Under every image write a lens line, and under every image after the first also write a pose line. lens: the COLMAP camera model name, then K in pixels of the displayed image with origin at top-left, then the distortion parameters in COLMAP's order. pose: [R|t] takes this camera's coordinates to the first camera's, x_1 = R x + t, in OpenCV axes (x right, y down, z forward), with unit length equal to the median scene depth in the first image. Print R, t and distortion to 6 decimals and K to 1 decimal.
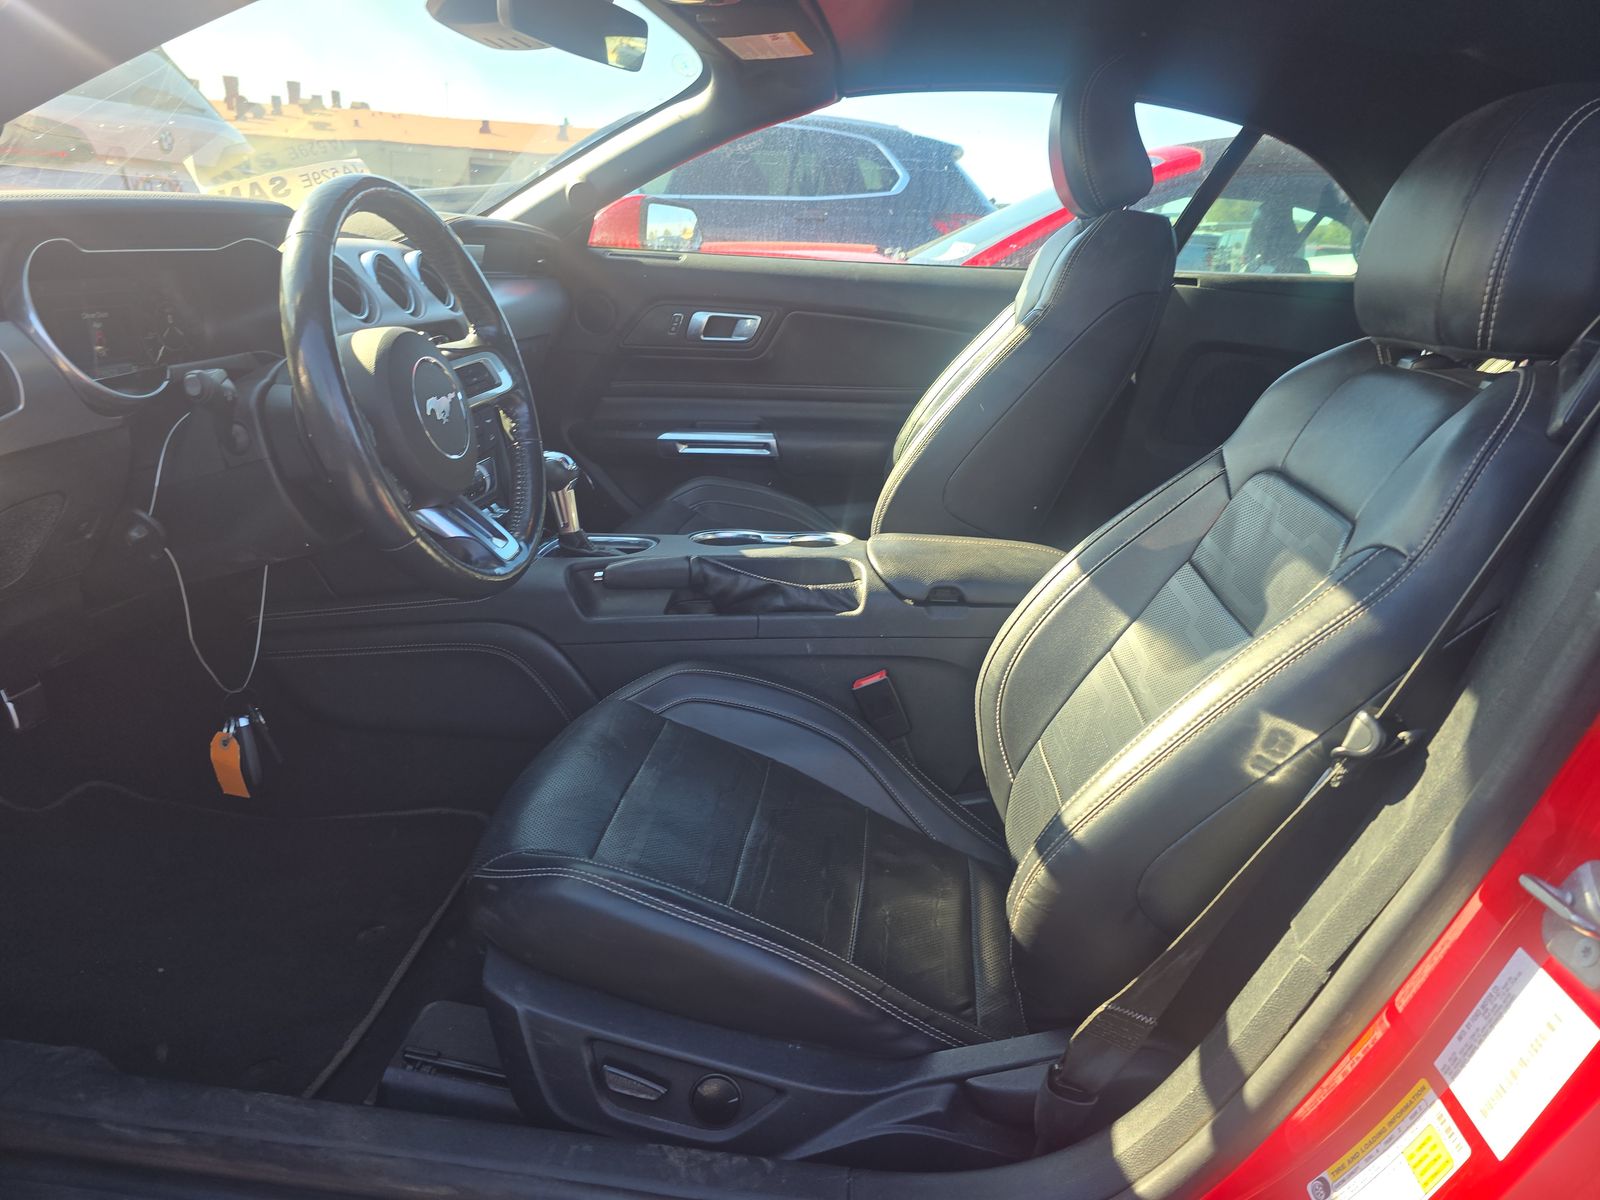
lens RADIAL K [[1079.4, 0, 793.4], [0, 1079.4, 607.0], [0, 0, 1]] dist [0.042742, -0.047495]
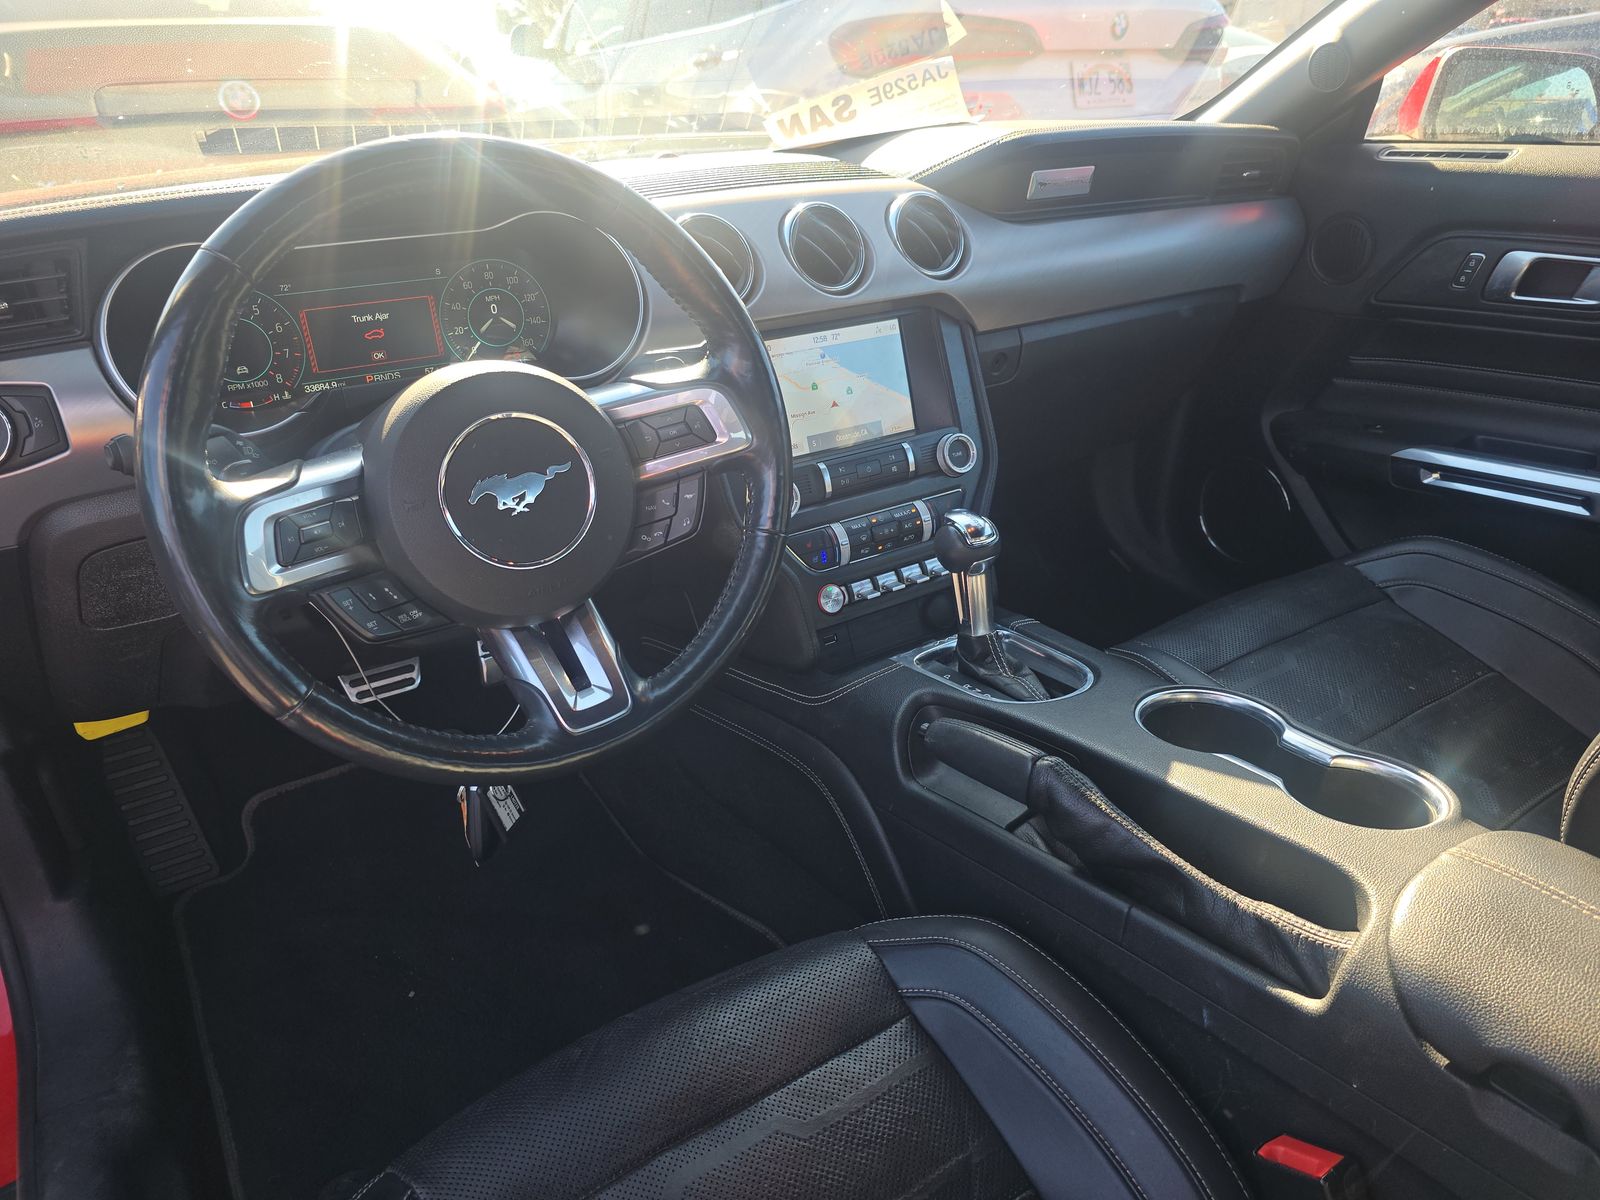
lens RADIAL K [[1079.4, 0, 795.7], [0, 1079.4, 601.8], [0, 0, 1]] dist [0.042742, -0.047495]
pose [[0.645642, 0.251471, -0.721046, 0.128259], [-0.176806, 0.967793, 0.179210, -0.128226], [0.742890, 0.011779, 0.669310, 0.331675]]
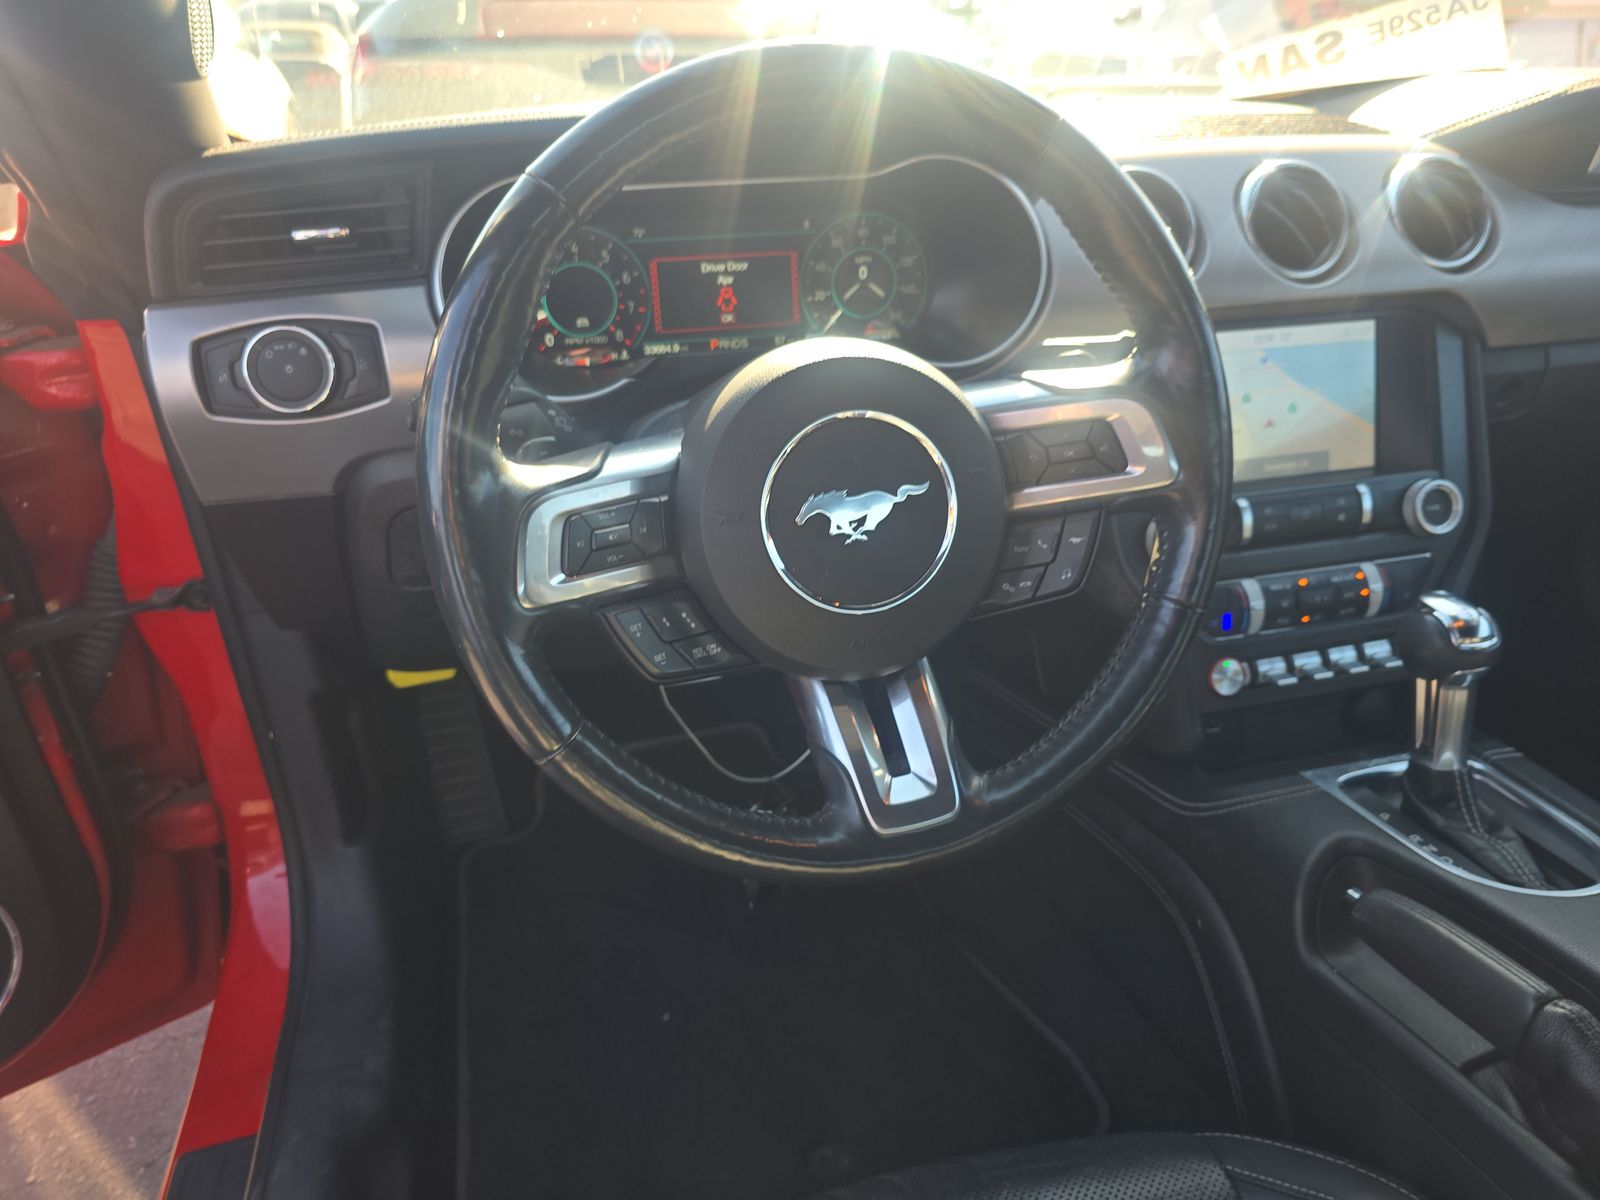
lens RADIAL K [[1079.4, 0, 803.0], [0, 1079.4, 602.6], [0, 0, 1]] dist [0.042742, -0.047495]
pose [[0.373252, 0.350435, -0.858998, 0.050993], [-0.259395, 0.928406, 0.266038, -0.131210], [0.890729, 0.123520, 0.437430, 0.367824]]
